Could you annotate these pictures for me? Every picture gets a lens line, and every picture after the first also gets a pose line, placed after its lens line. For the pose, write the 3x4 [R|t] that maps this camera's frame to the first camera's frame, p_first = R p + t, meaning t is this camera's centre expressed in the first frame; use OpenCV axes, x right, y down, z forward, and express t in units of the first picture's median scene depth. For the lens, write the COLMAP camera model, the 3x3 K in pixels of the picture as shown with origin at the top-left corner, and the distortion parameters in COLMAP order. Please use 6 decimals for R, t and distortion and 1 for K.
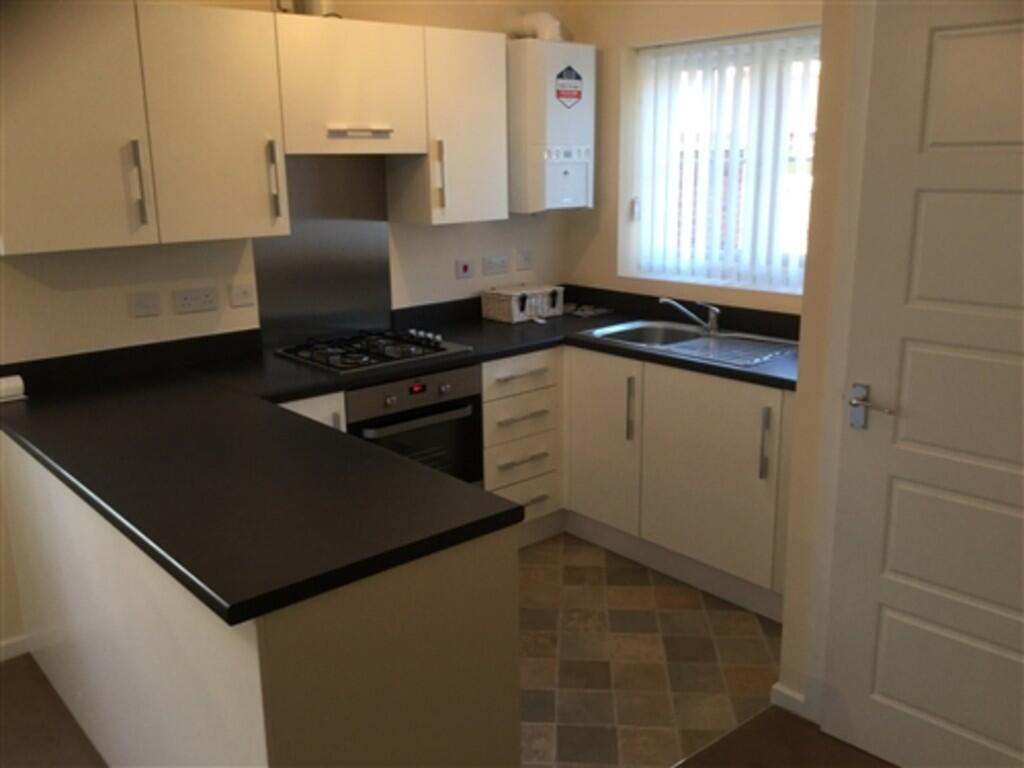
lens RADIAL K [[911.9, 0, 512.0], [0, 911.9, 384.0], [0, 0, 1]] dist [0.131500, -0.236919]
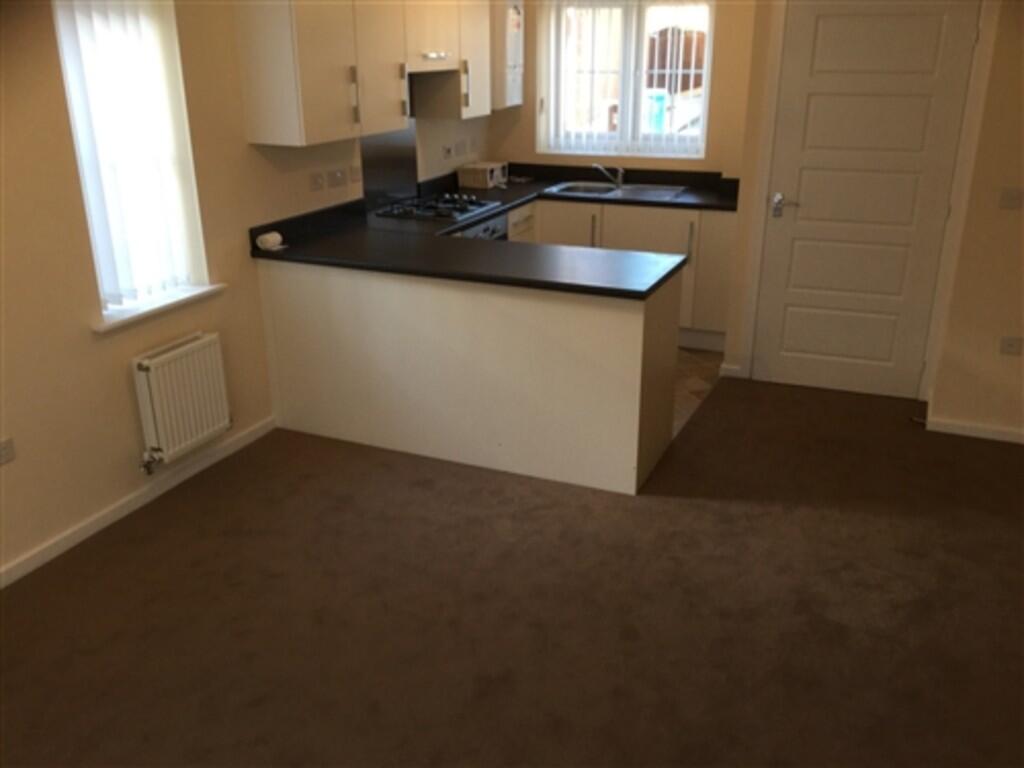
lens RADIAL K [[911.9, 0, 512.0], [0, 911.9, 384.0], [0, 0, 1]] dist [0.131500, -0.236919]
pose [[0.903535, -0.139042, 0.405329, -0.648381], [0.094961, 0.987345, 0.127013, 0.062903], [-0.417860, -0.076270, 0.905304, -0.386989]]
